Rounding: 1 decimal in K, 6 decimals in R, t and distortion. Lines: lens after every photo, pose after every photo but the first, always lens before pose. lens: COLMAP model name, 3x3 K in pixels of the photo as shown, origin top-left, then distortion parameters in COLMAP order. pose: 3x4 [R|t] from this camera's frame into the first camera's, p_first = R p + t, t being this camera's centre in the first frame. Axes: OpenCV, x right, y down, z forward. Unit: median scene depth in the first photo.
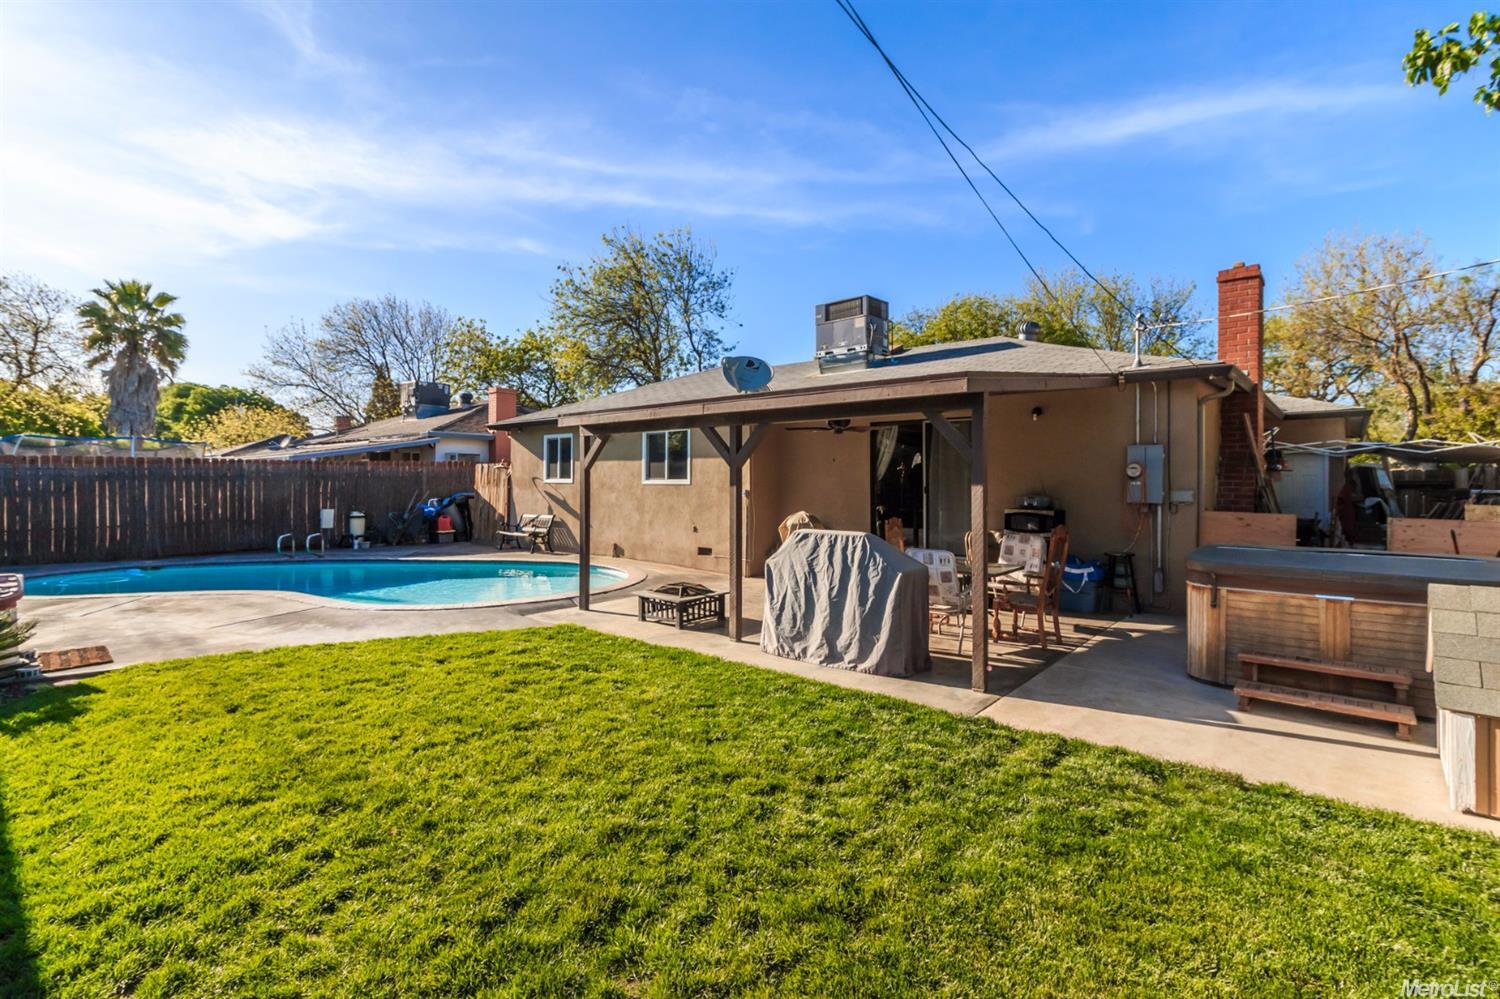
lens RADIAL K [[700.6, 0, 751.3], [0, 700.6, 487.5], [0, 0, 1]] dist [0.000139, 0.001611]
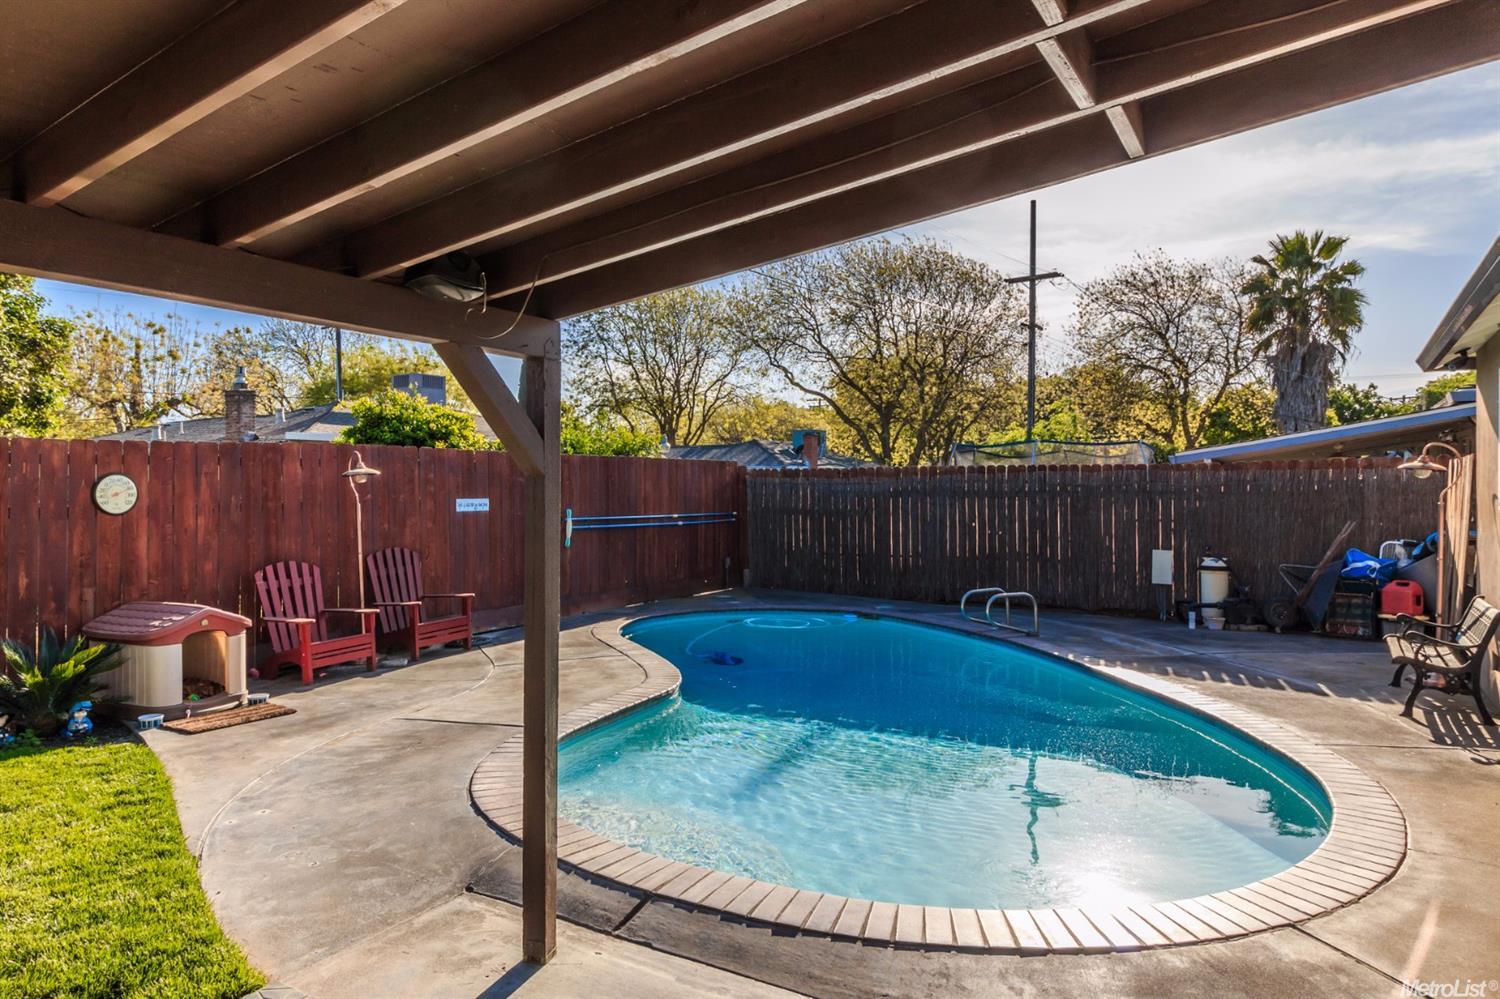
lens RADIAL K [[939.1, 0, 749.9], [0, 939.1, 495.6], [0, 0, 1]] dist [-0.002119, -0.000473]
pose [[0.151337, 0.003008, -0.988478, 0.081295], [-0.011281, 0.999936, 0.001315, -0.009435], [0.988418, 0.010952, 0.151361, 0.562527]]
